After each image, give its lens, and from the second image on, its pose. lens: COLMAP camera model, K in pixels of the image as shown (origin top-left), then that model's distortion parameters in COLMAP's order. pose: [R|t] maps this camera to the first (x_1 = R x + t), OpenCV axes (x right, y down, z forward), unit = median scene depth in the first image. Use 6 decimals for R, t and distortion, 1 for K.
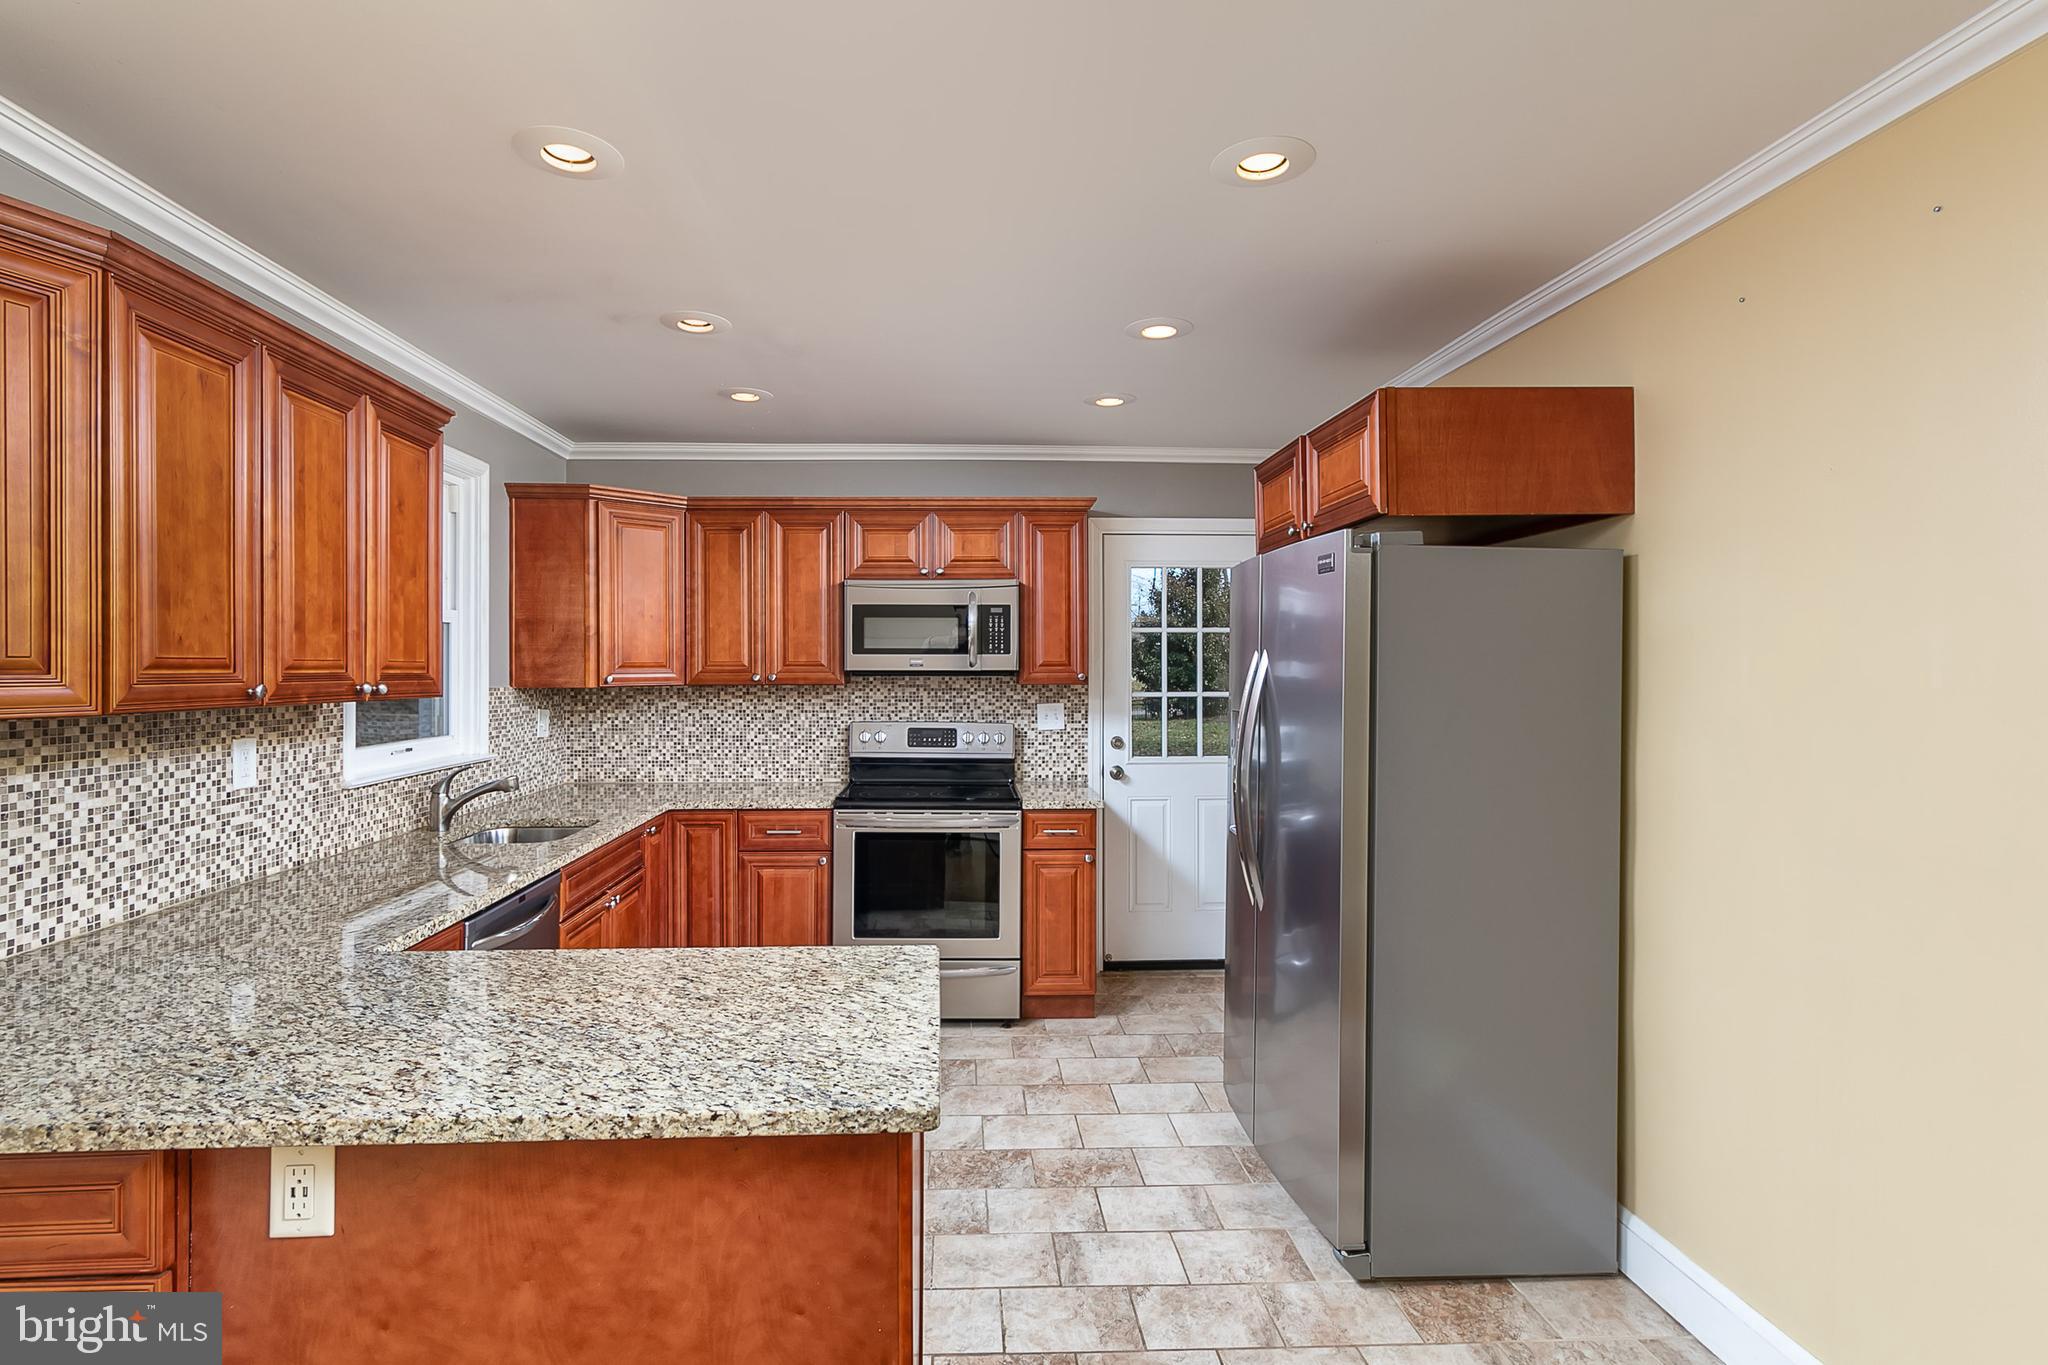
lens RADIAL K [[1010.6, 0, 978.9], [0, 1010.6, 666.4], [0, 0, 1]] dist [-0.005454, 0.000098]
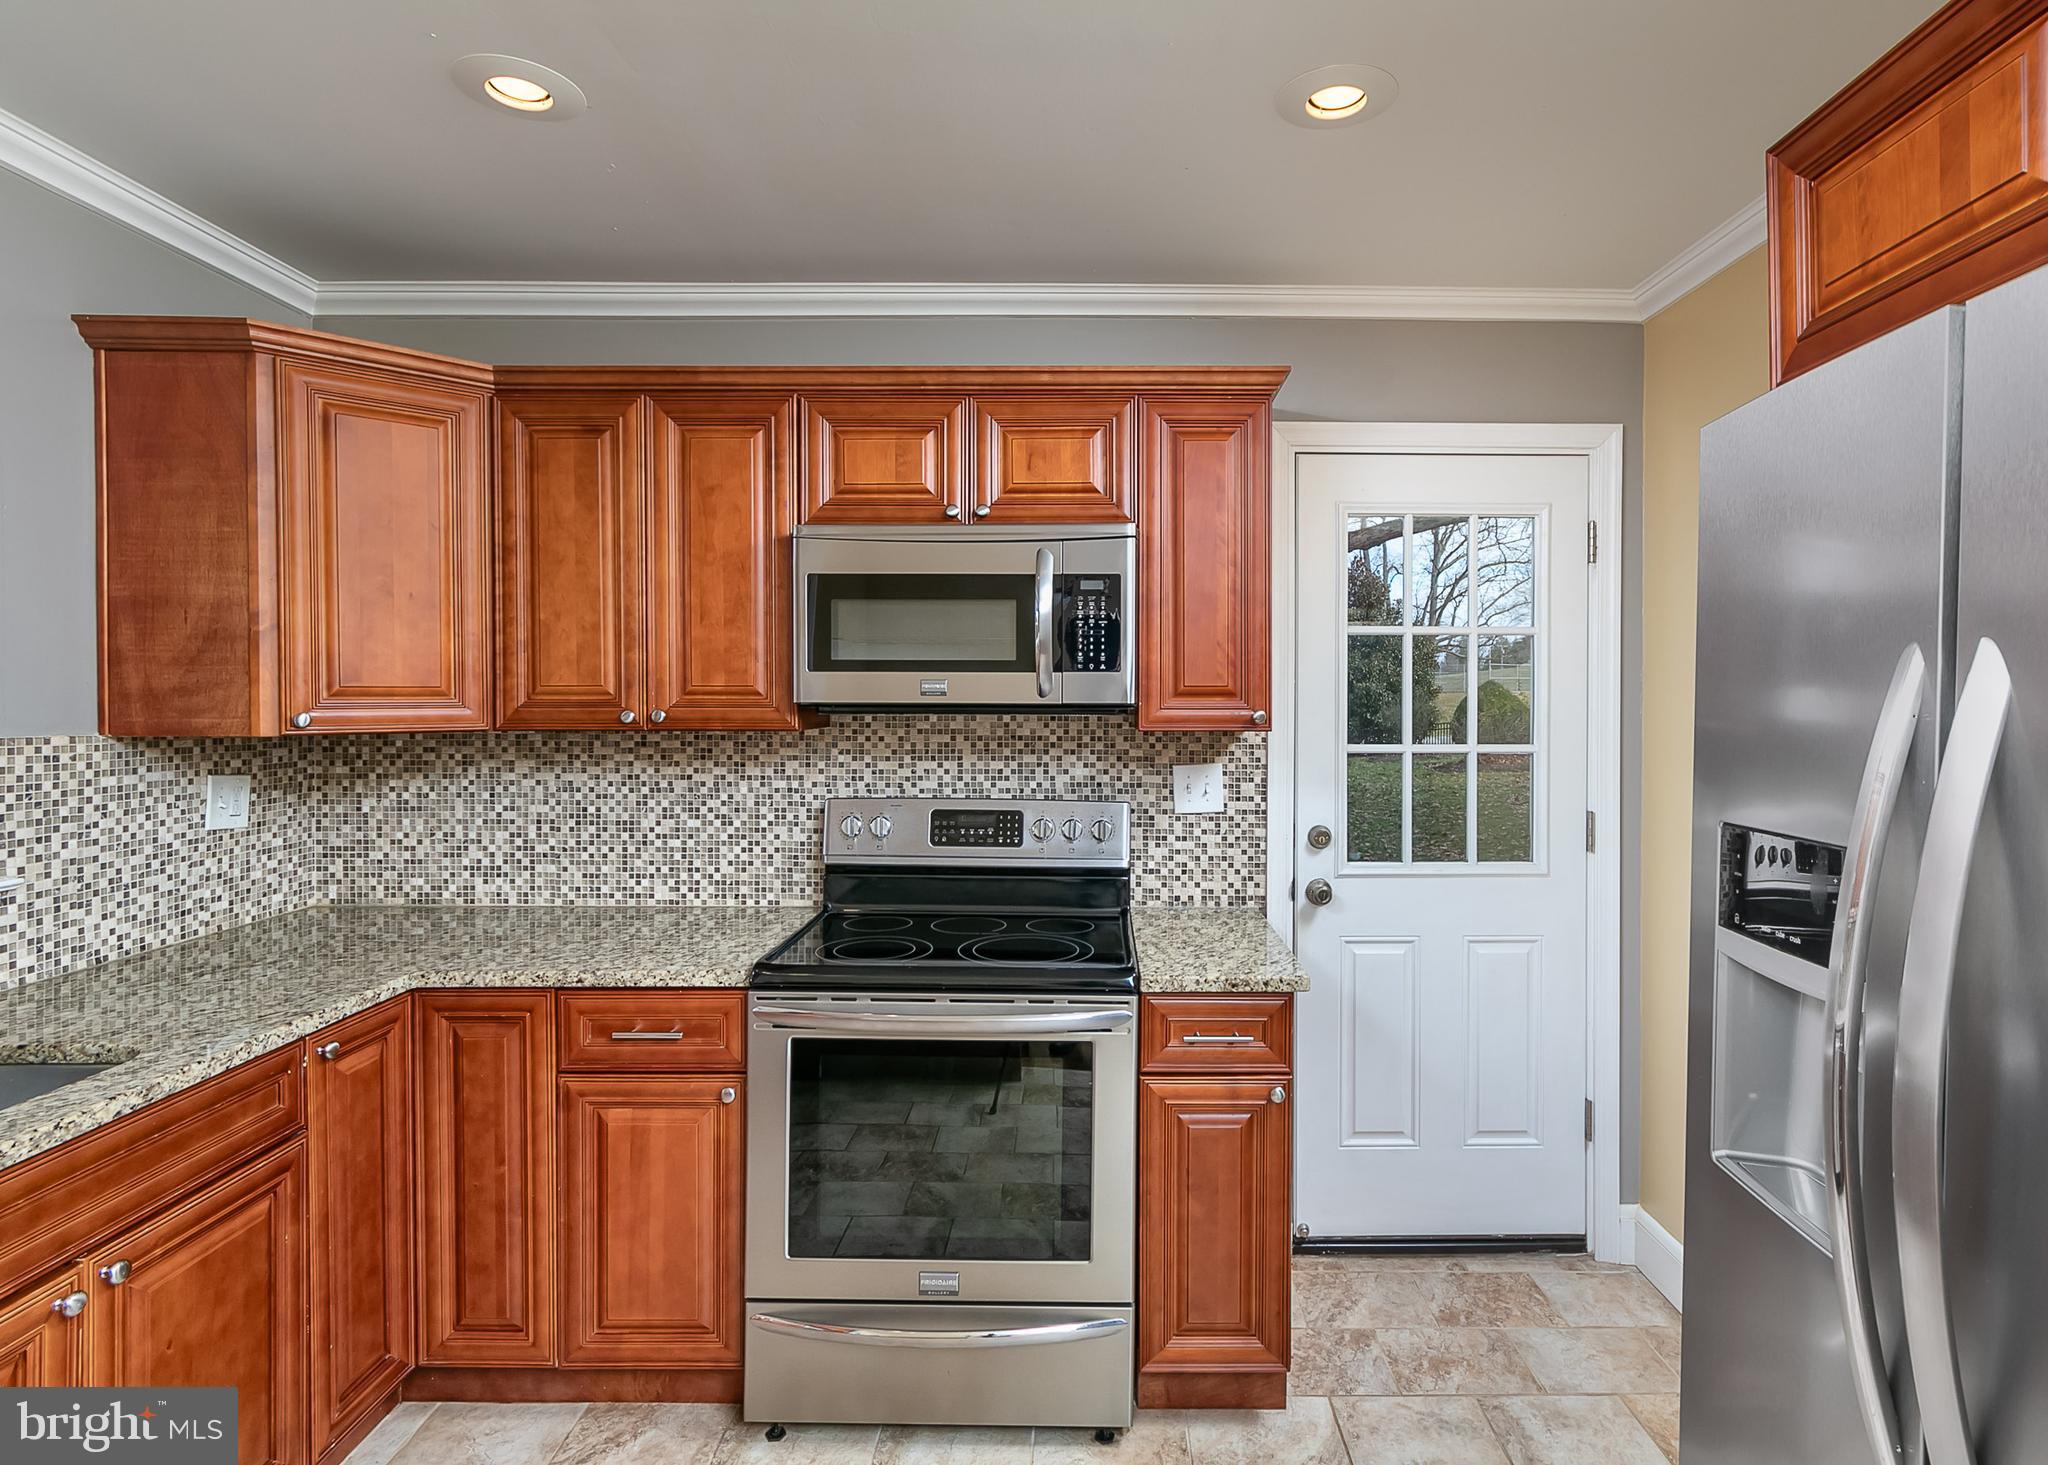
lens RADIAL K [[1073.0, 0, 1052.6], [0, 1073.0, 711.0], [0, 0, 1]] dist [0.004338, -0.001847]
pose [[0.998401, 0.003348, -0.056430, 0.029932], [-0.002620, 0.999913, 0.012965, 0.000519], [0.056468, -0.012797, 0.998322, 0.493941]]
